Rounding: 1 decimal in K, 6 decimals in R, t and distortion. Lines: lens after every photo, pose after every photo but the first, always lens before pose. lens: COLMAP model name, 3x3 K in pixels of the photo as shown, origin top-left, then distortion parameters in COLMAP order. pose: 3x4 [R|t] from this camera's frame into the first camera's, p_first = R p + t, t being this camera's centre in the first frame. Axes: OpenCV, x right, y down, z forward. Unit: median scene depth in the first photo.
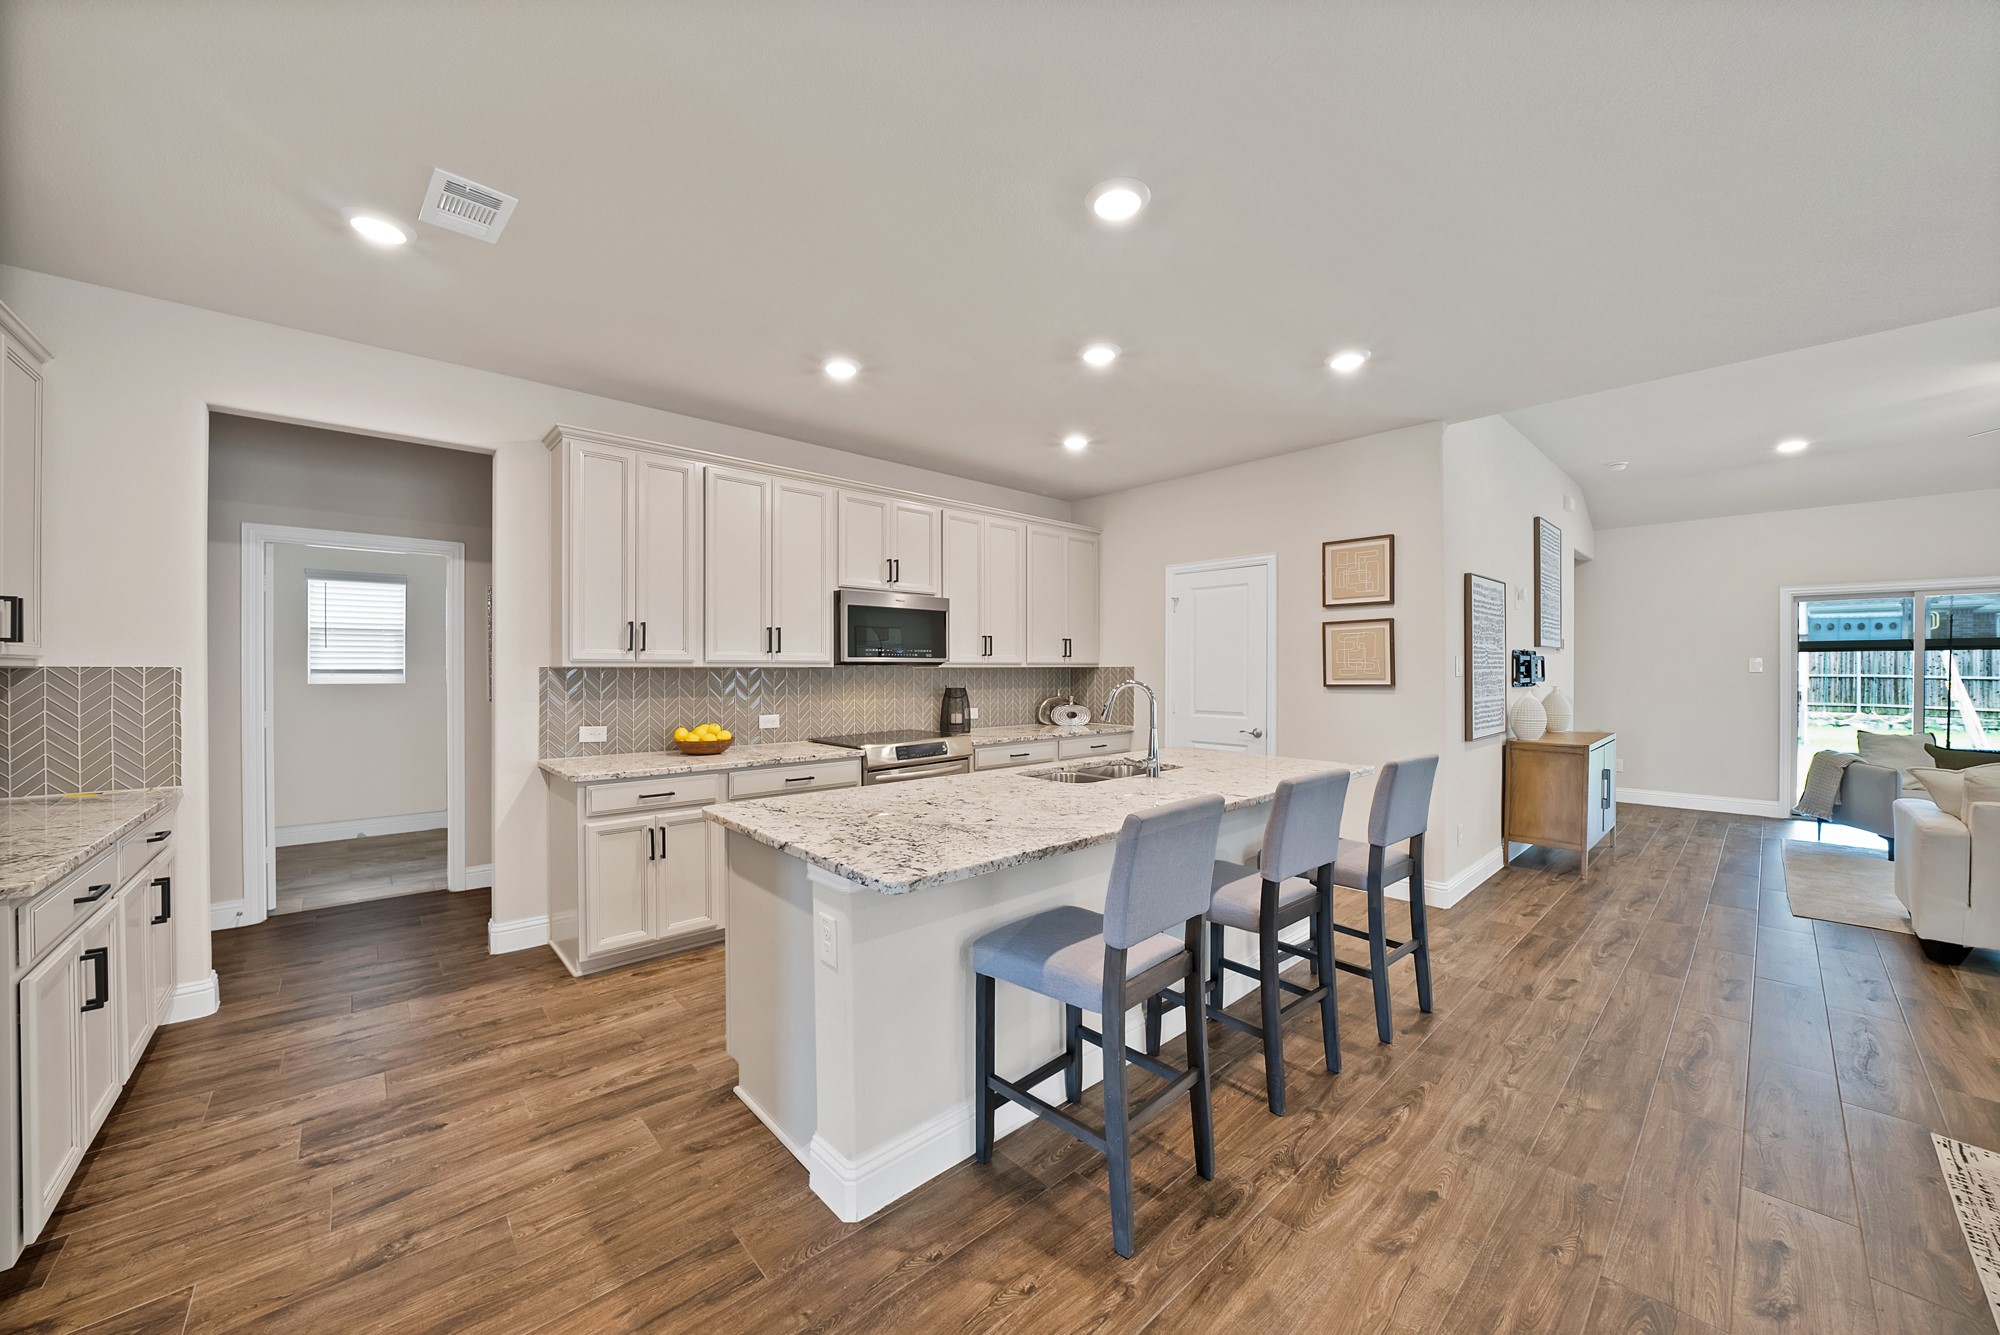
lens RADIAL K [[710.1, 0, 1007.1], [0, 710.1, 670.4], [0, 0, 1]] dist [-0.018824, 0.002638]
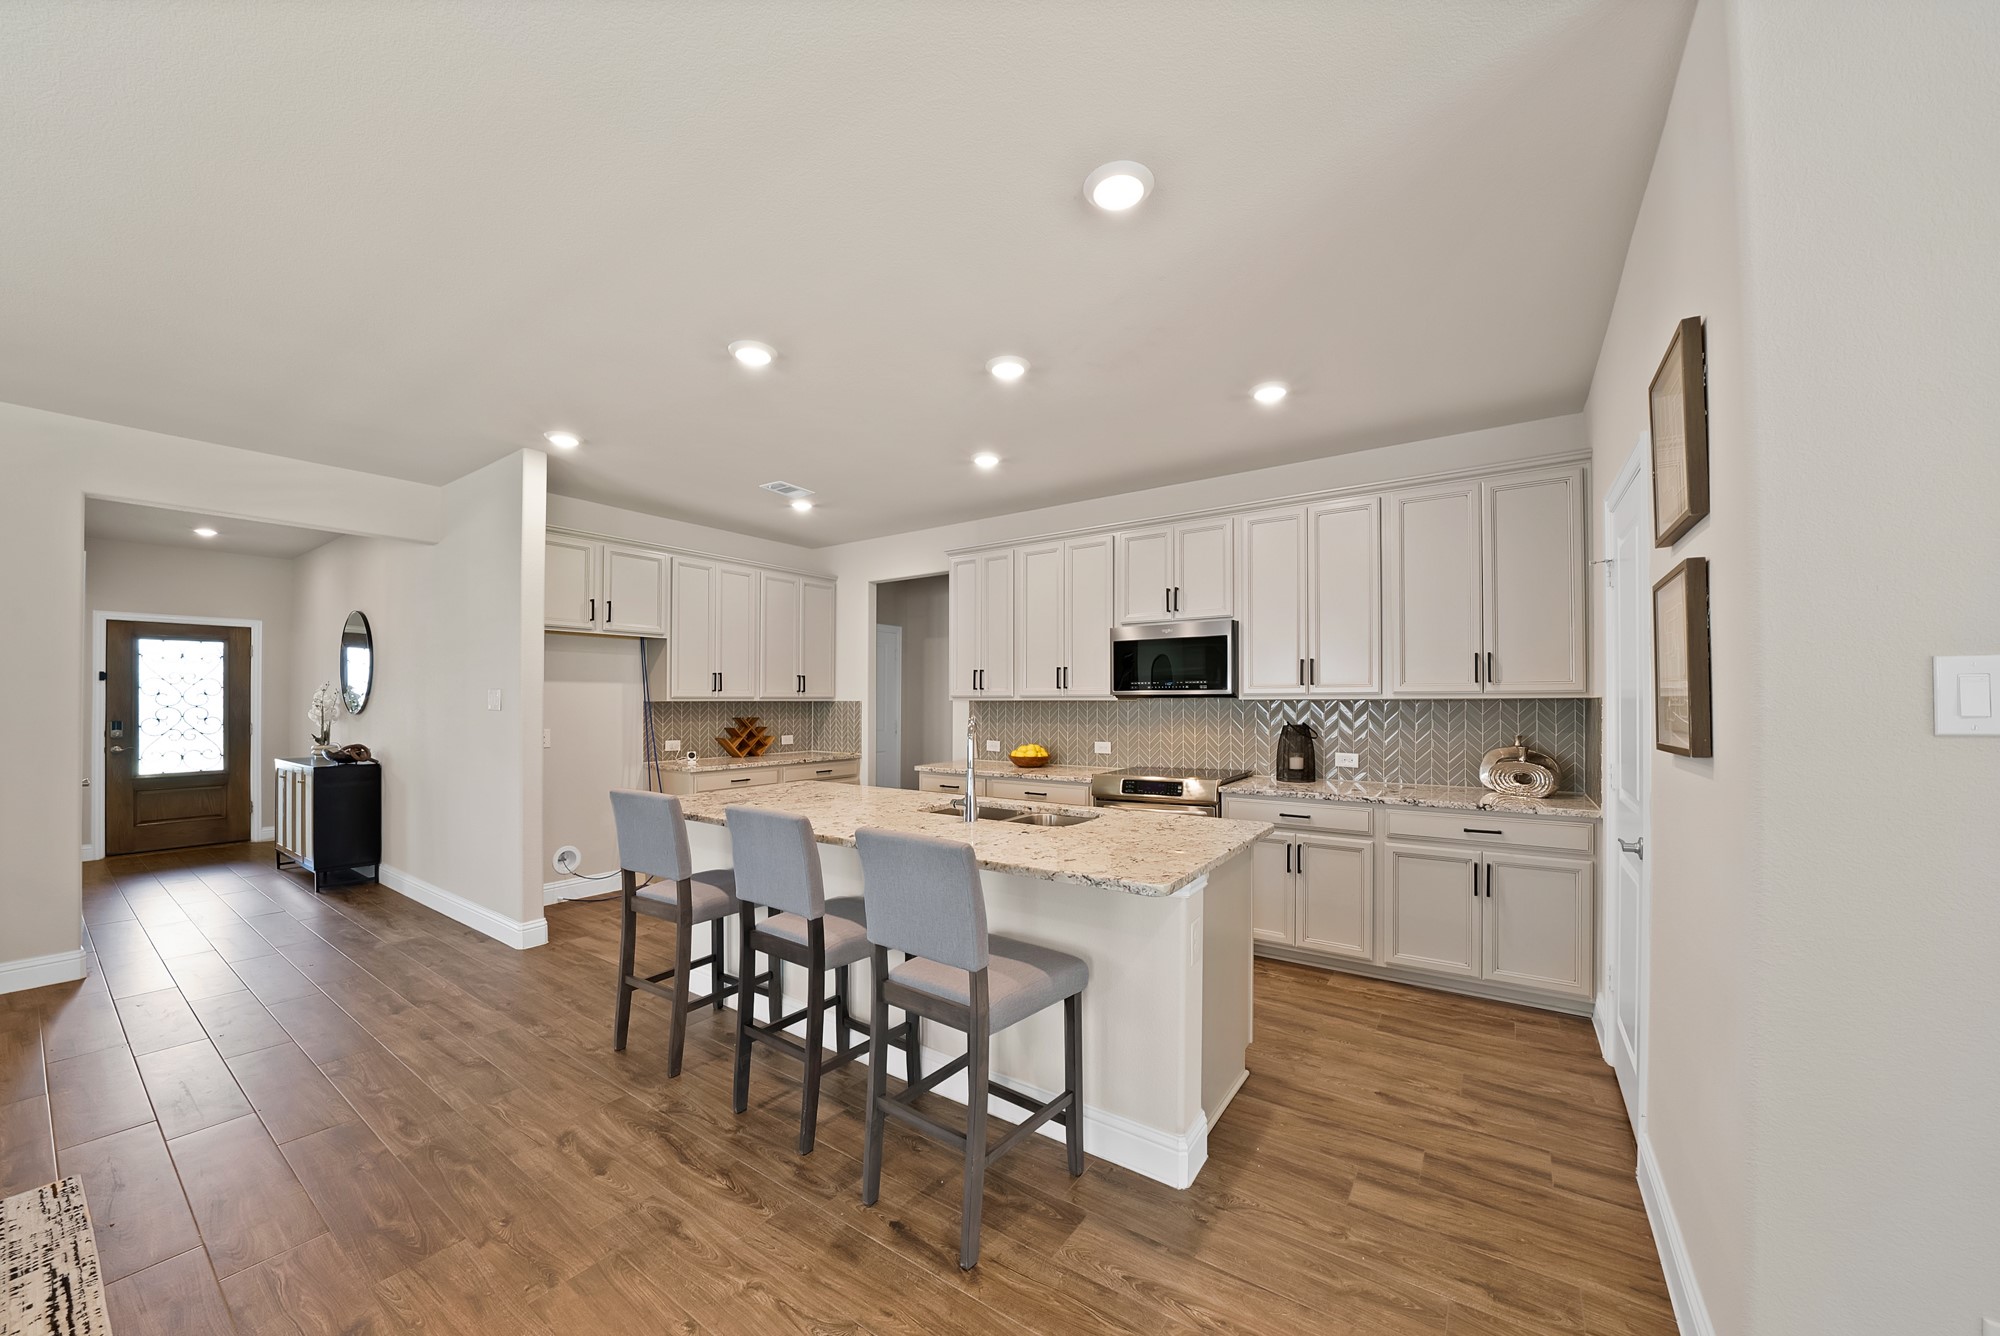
lens RADIAL K [[723.2, 0, 992.2], [0, 723.2, 695.8], [0, 0, 1]] dist [-0.022105, 0.000467]
pose [[0.213972, -0.006890, -0.976815, 0.829968], [0.000812, 0.999976, -0.006876, -0.004015], [0.976839, 0.000678, 0.213973, 0.607987]]
